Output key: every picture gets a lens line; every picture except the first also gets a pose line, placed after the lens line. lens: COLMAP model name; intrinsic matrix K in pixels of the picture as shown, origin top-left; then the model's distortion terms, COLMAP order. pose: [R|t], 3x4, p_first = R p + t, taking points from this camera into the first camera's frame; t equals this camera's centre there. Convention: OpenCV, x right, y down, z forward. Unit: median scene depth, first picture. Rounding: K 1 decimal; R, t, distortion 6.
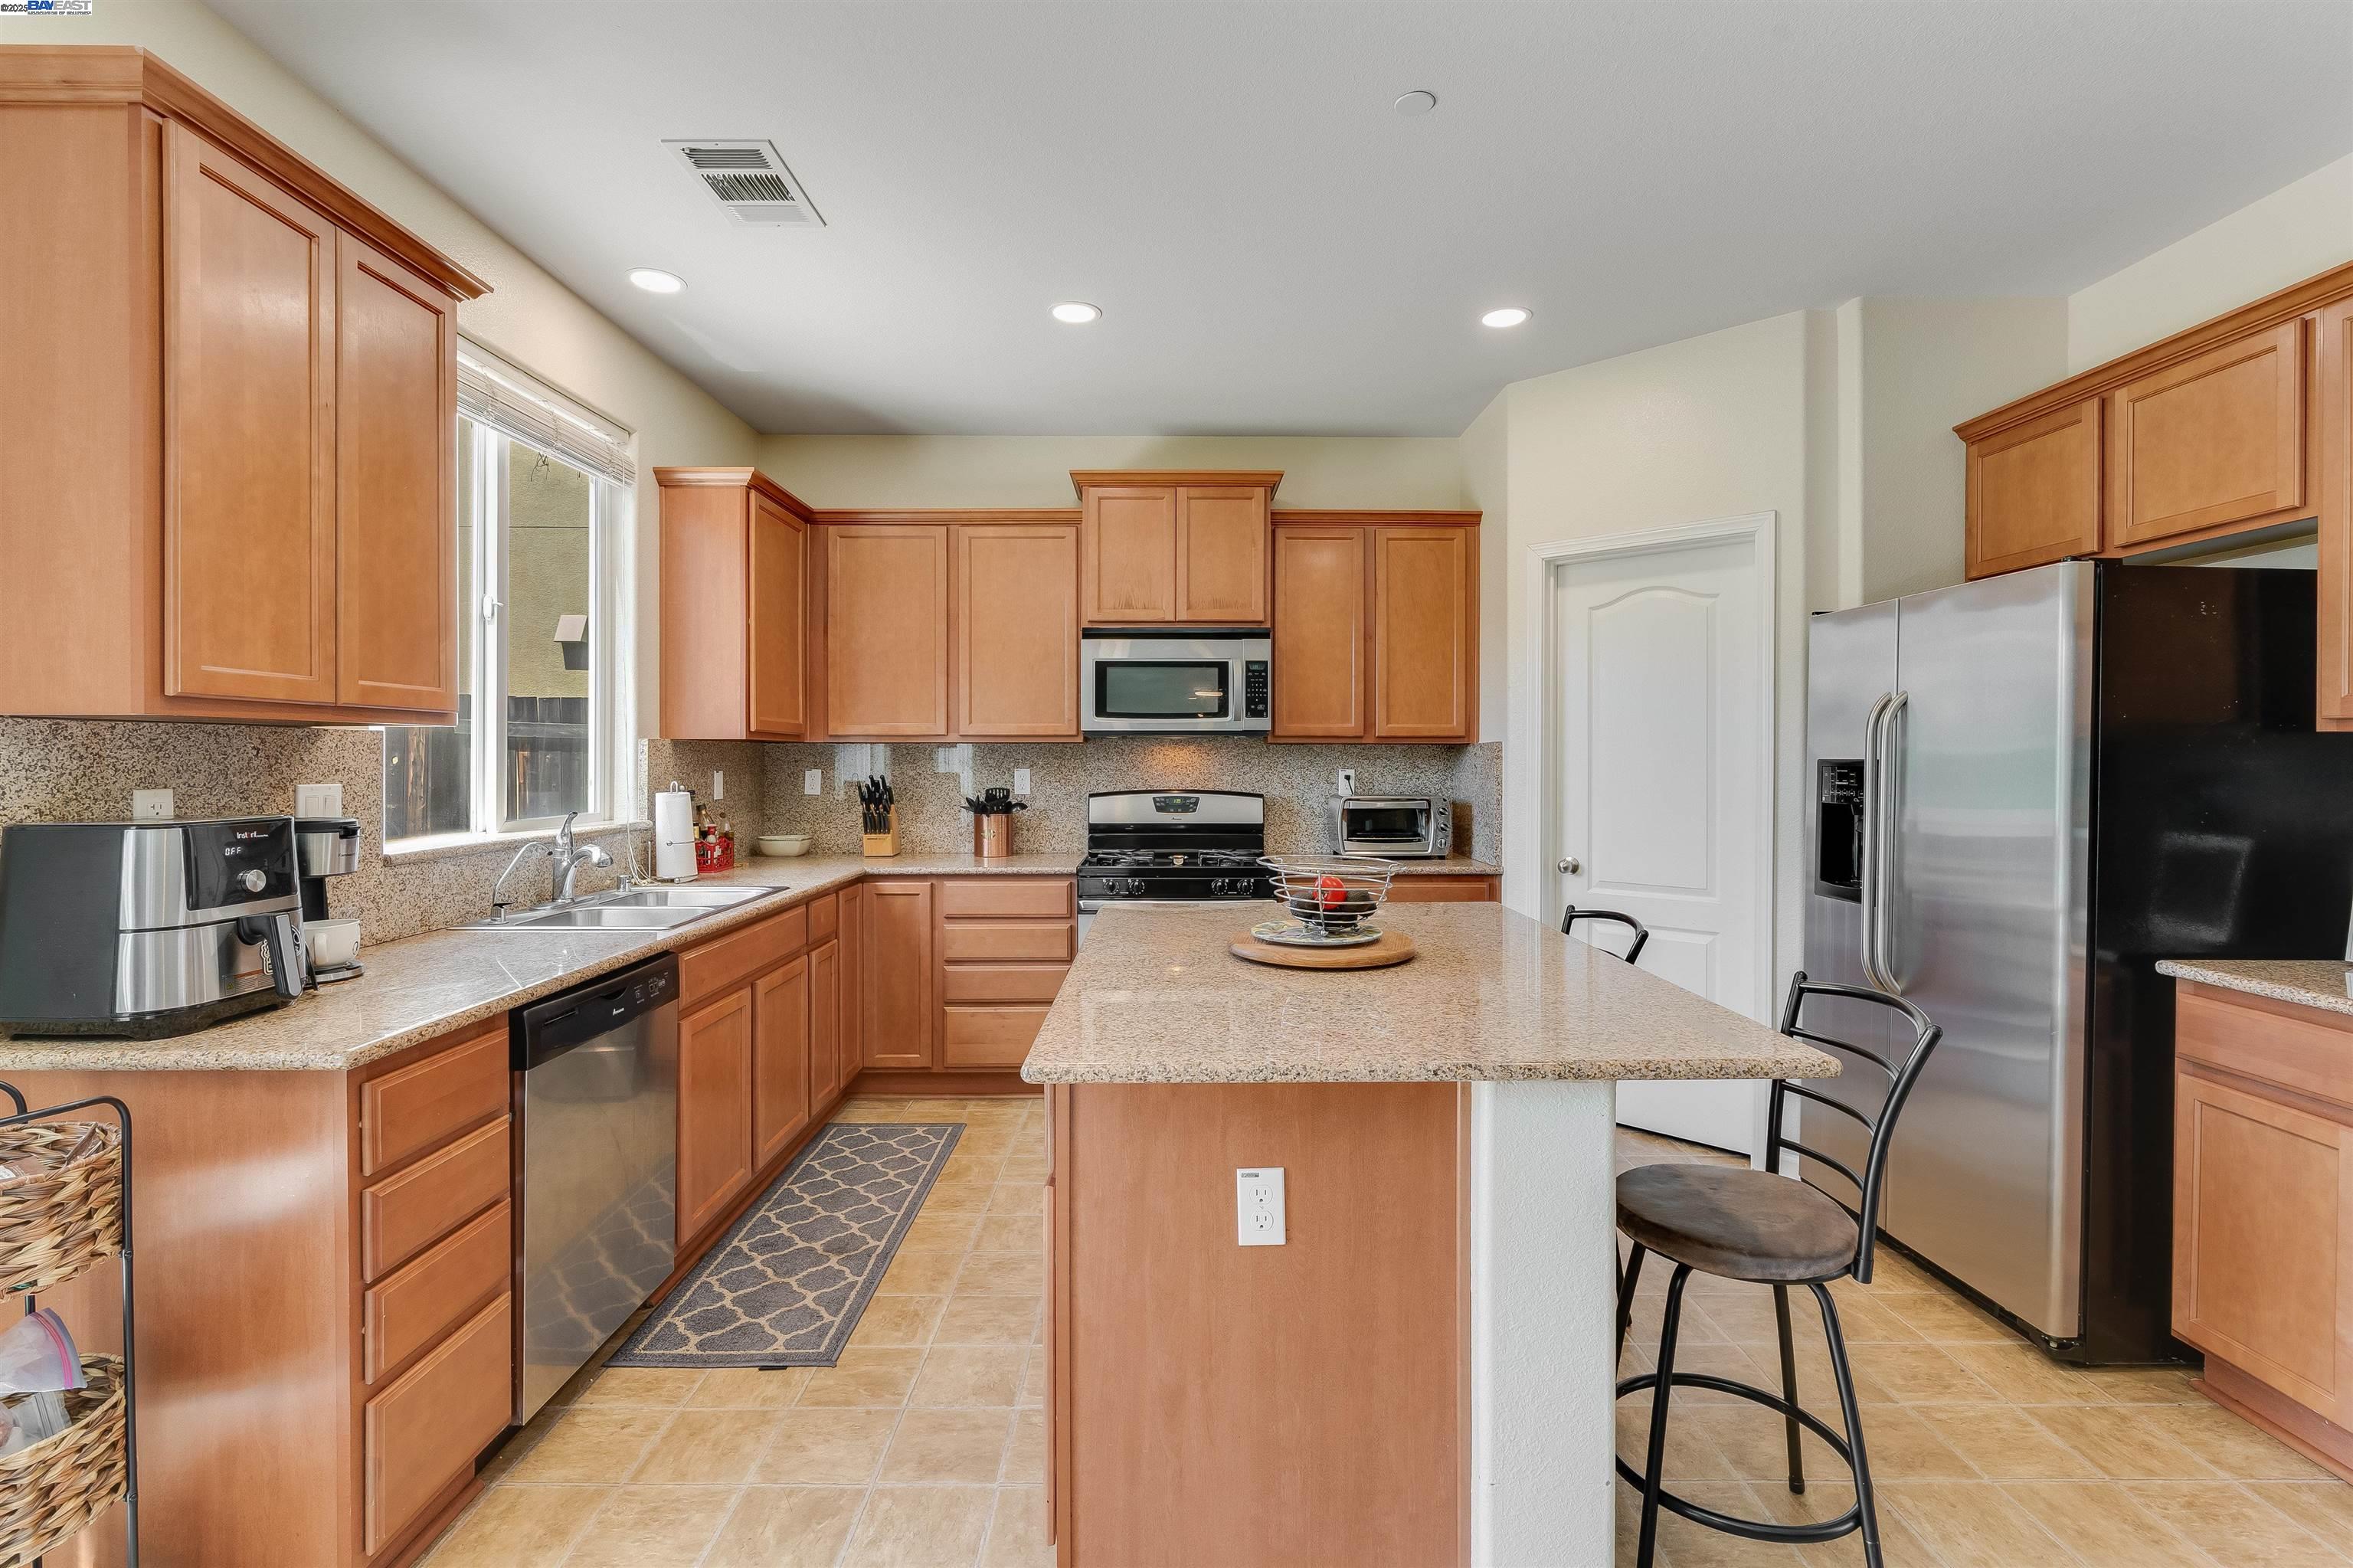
lens RADIAL K [[1061.4, 0, 1181.6], [0, 1061.4, 762.2], [0, 0, 1]] dist [-0.014429, 0.004691]
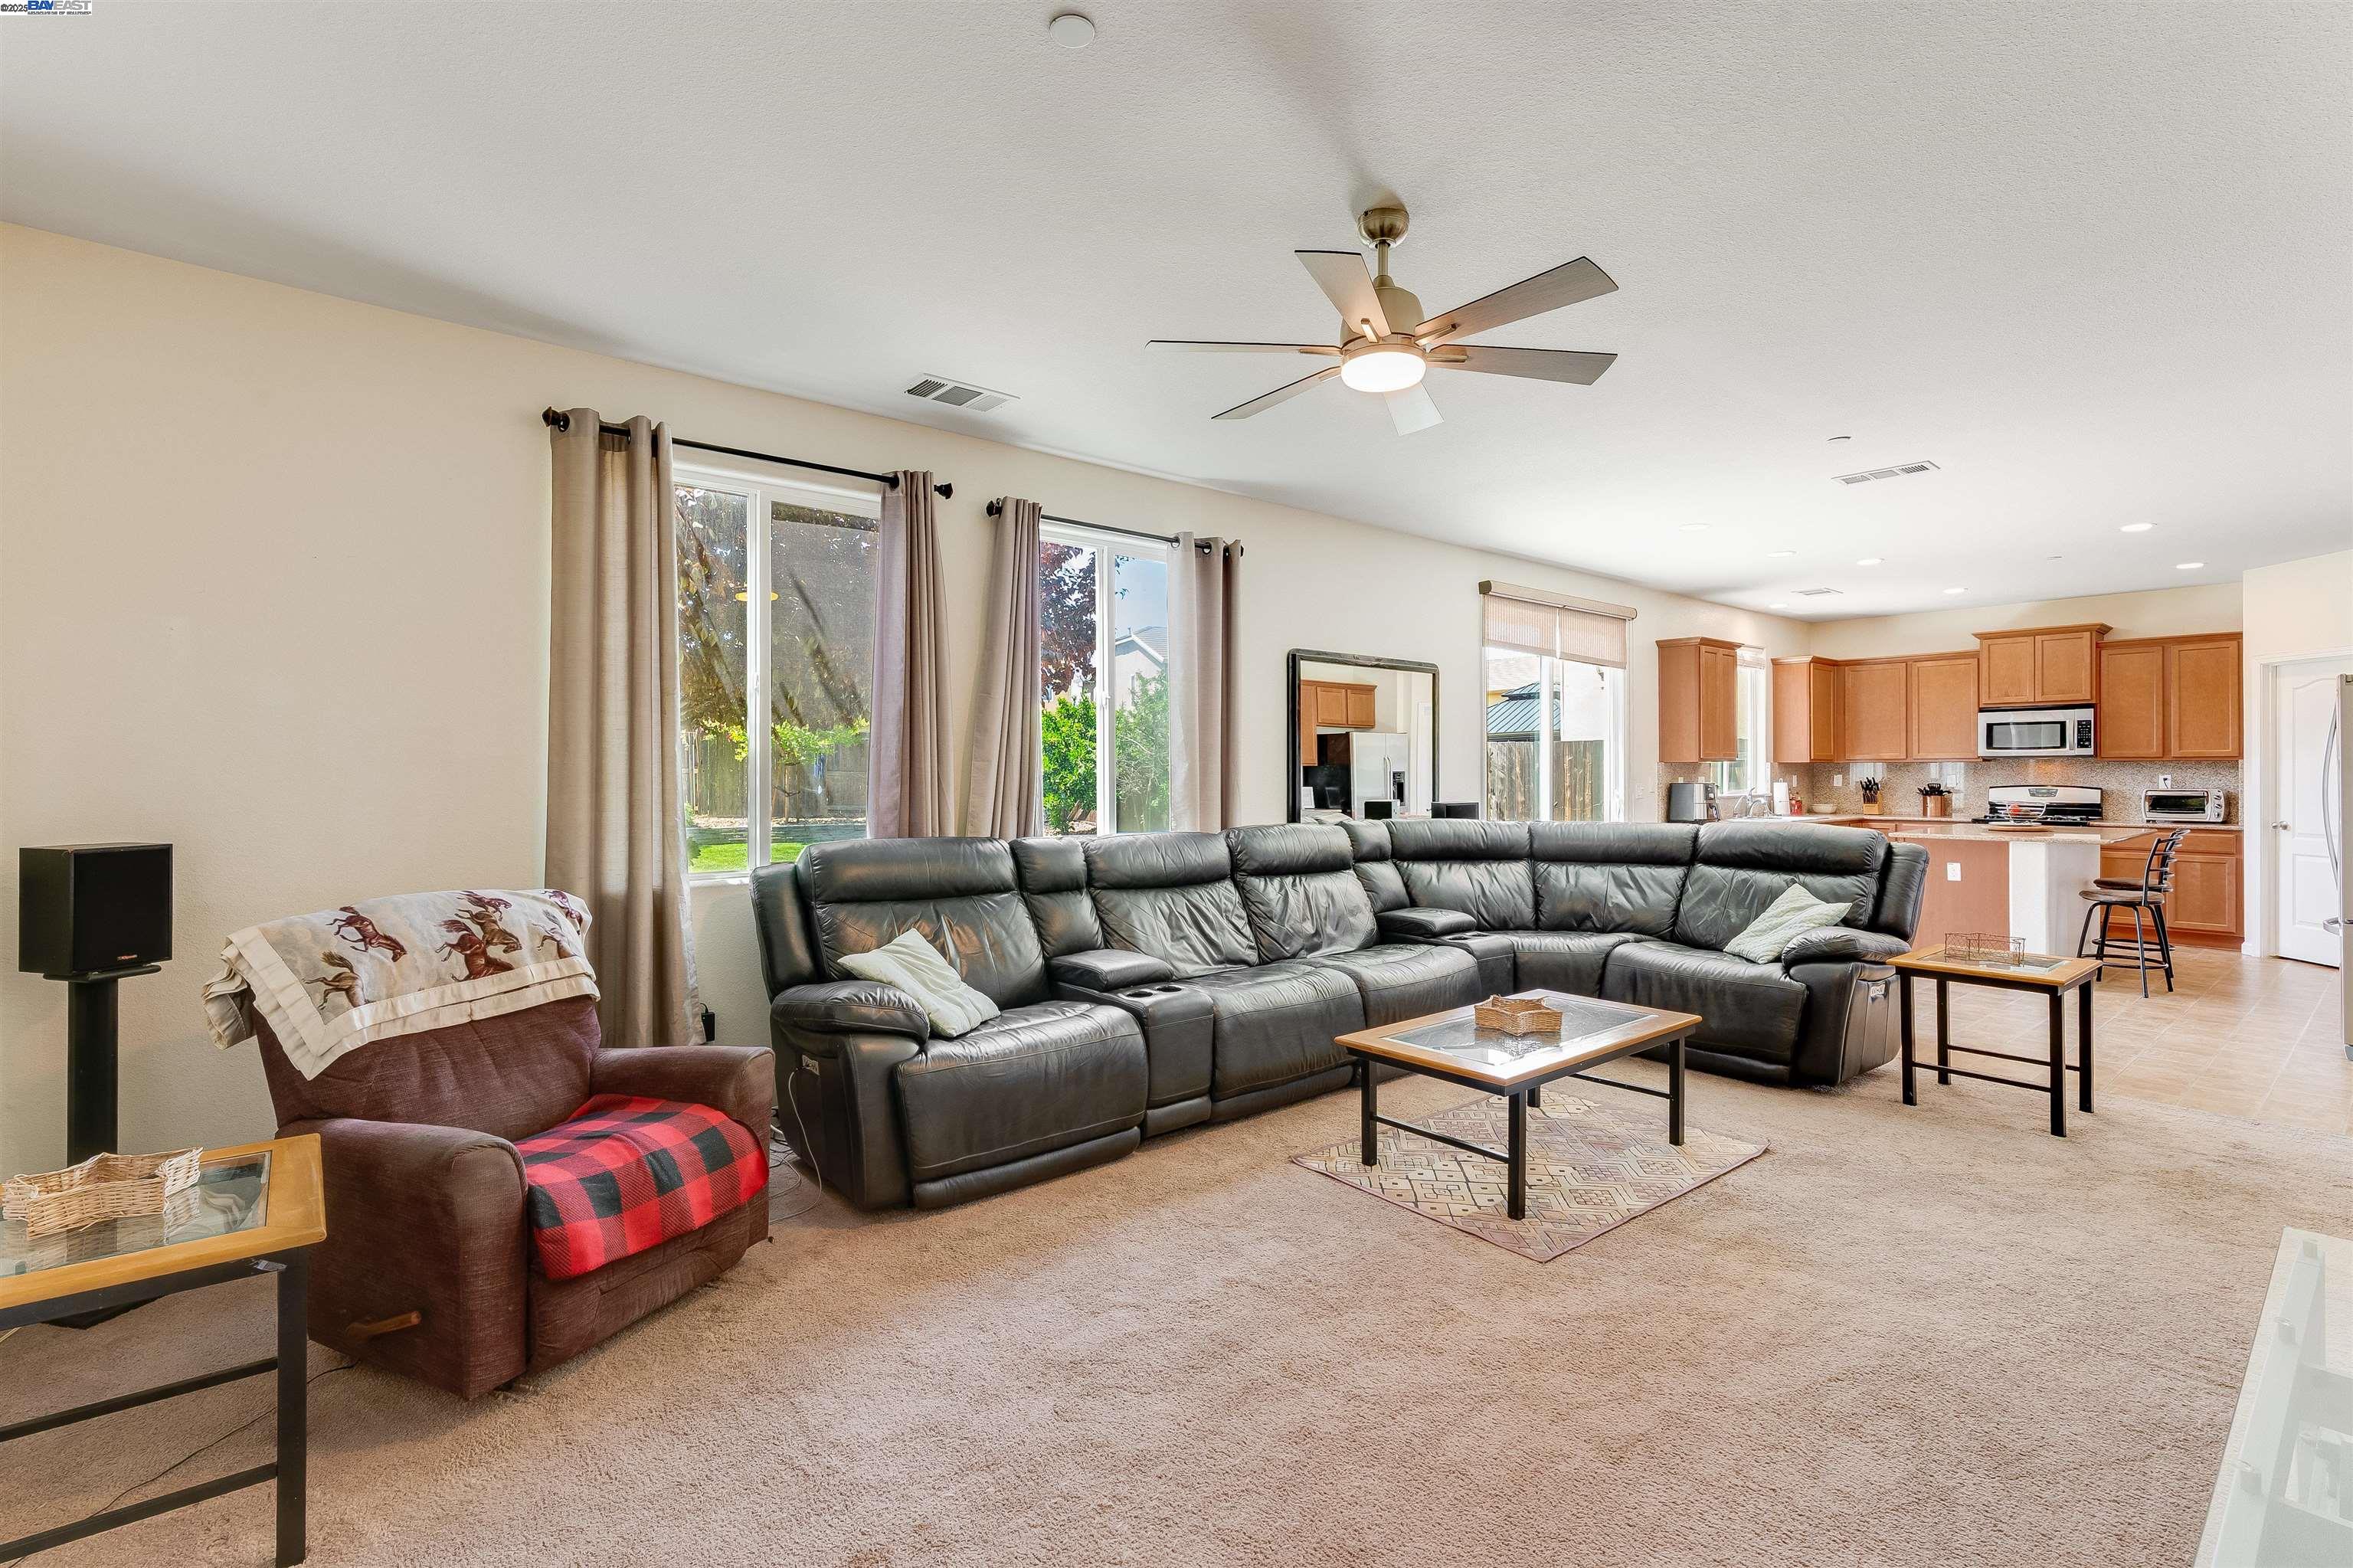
lens RADIAL K [[1061.4, 0, 1179.6], [0, 1061.4, 769.6], [0, 0, 1]] dist [-0.014429, 0.004691]
pose [[0.632125, -0.002792, -0.774861, 0.631775], [-0.000501, 0.999992, -0.004012, 0.007647], [0.774866, 0.002924, 0.632119, -1.873584]]
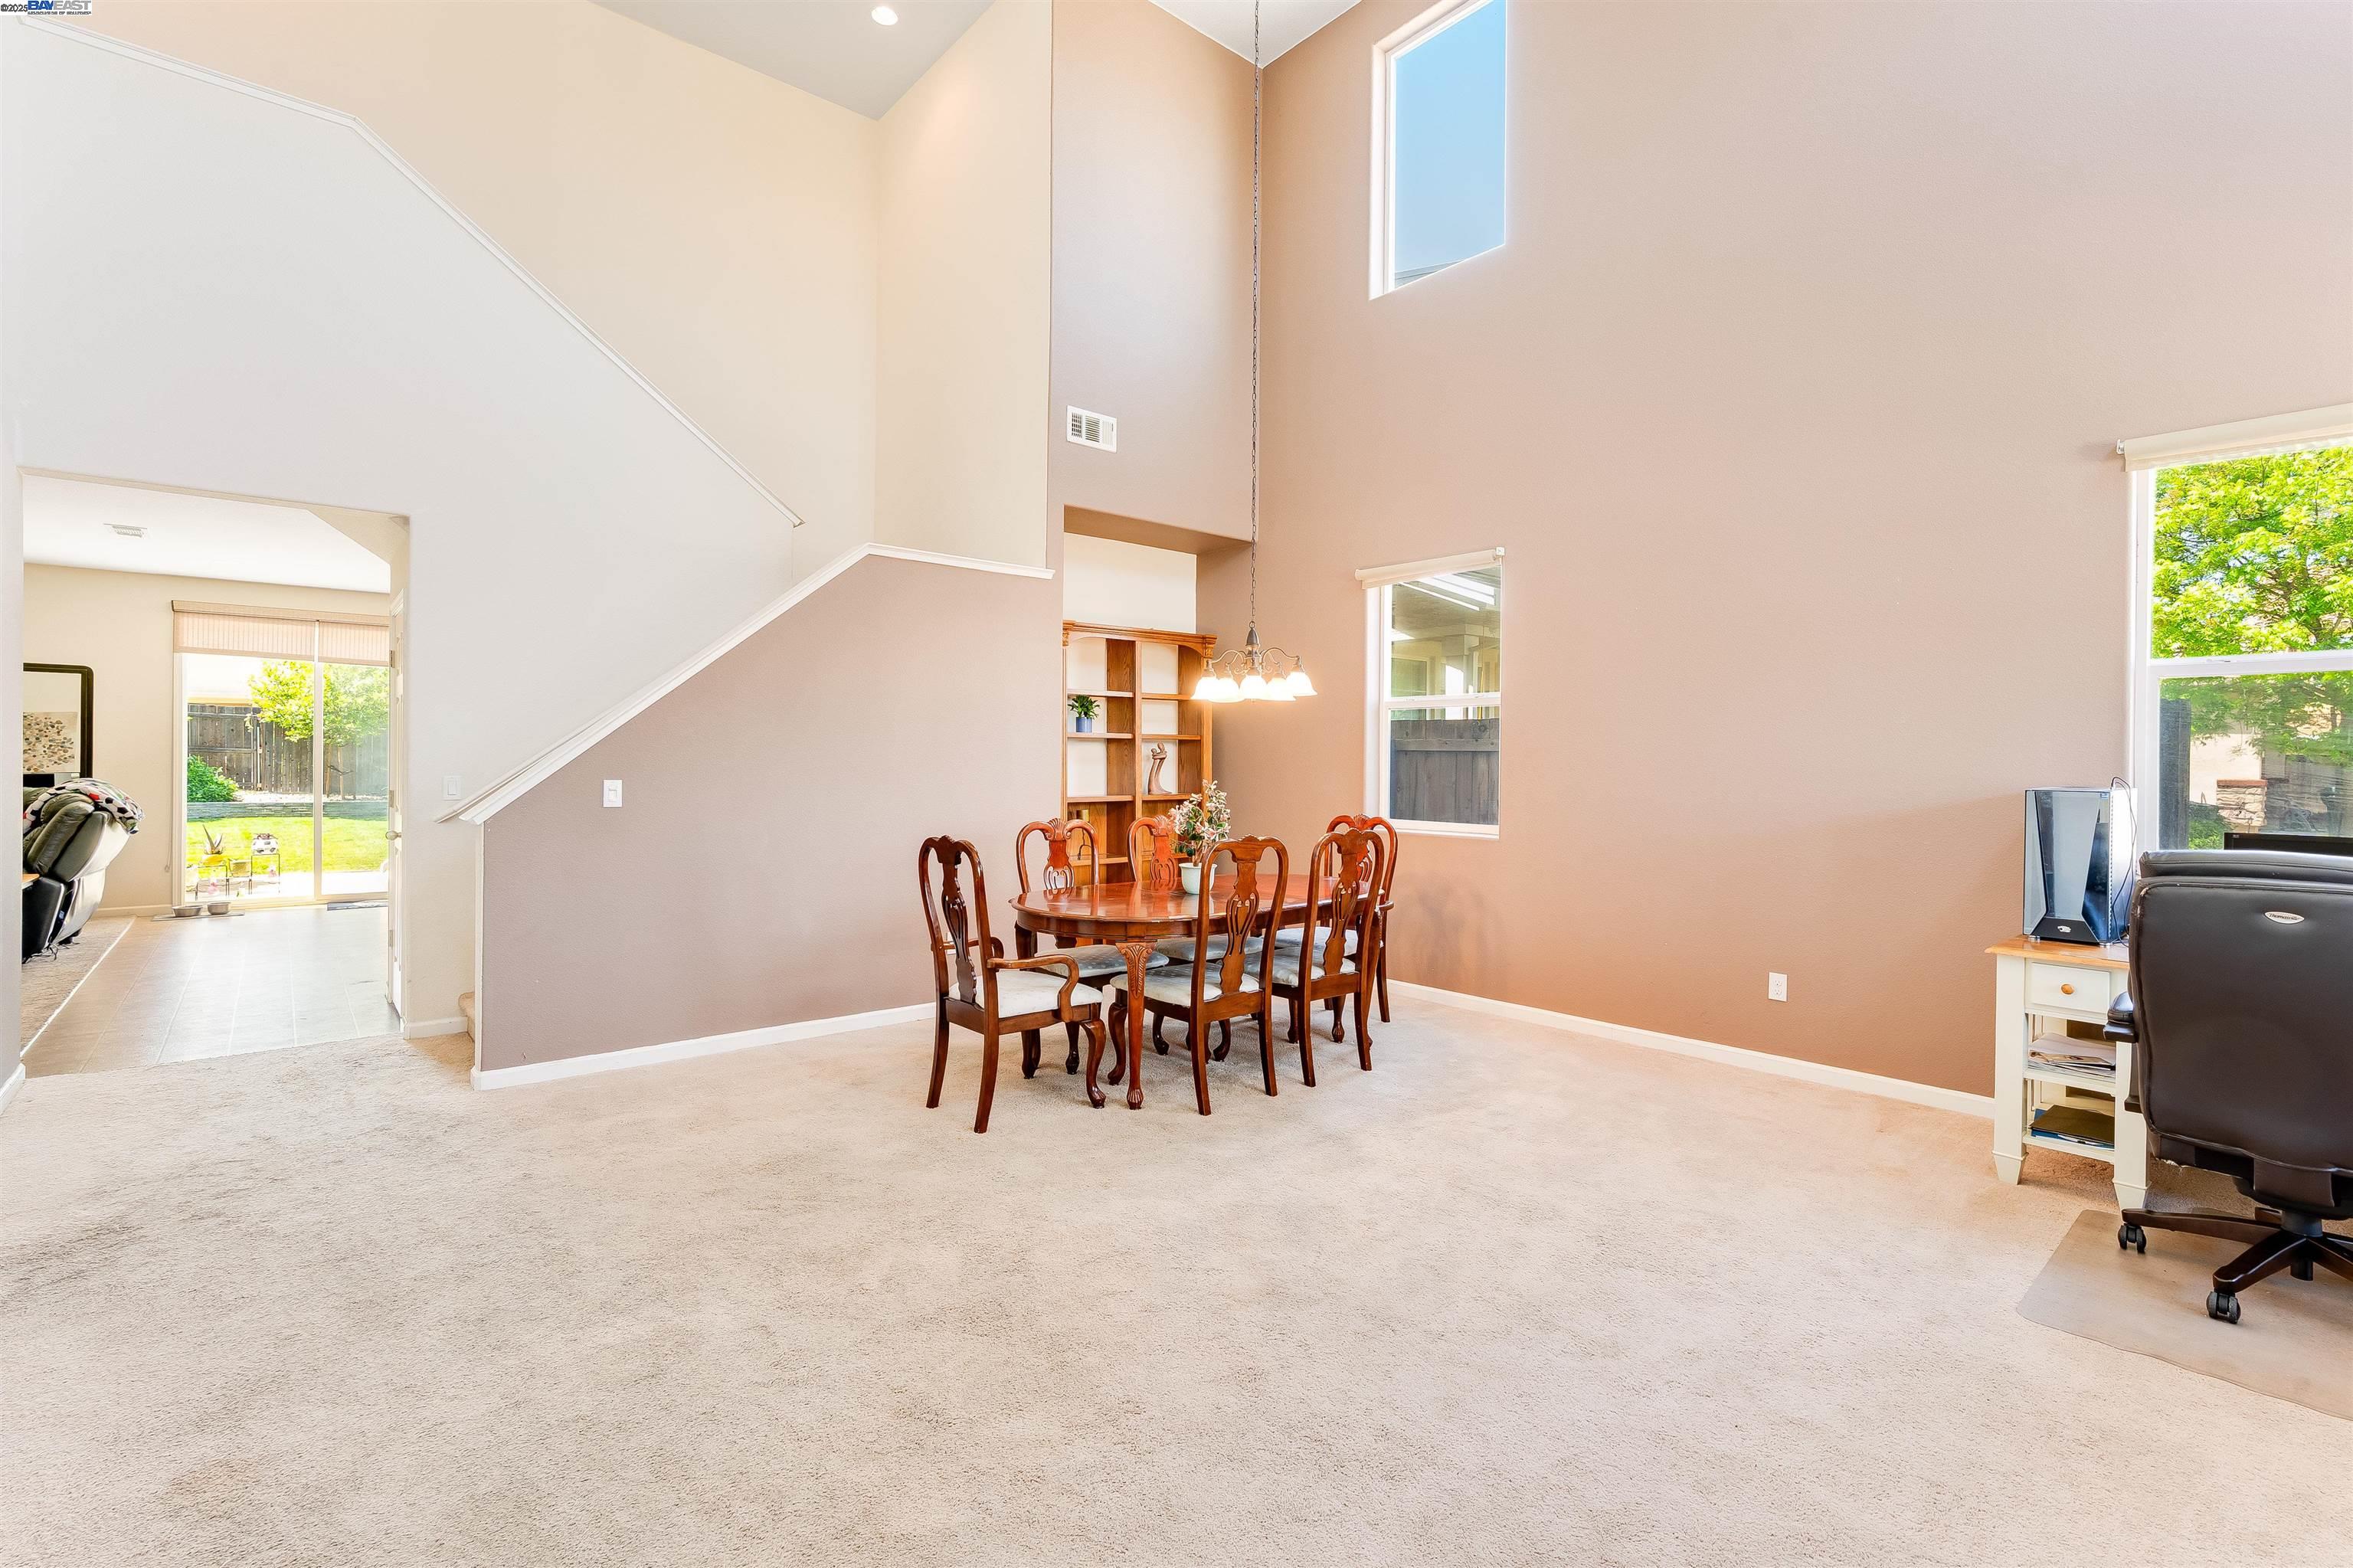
lens RADIAL K [[1061.4, 0, 1188.0], [0, 1061.4, 767.6], [0, 0, 1]] dist [-0.014429, 0.004691]
pose [[0.646798, 0.010443, -0.762590, 2.827497], [-0.013466, 0.999907, 0.002271, 0.003938], [0.762542, 0.008800, 0.646879, -0.027867]]
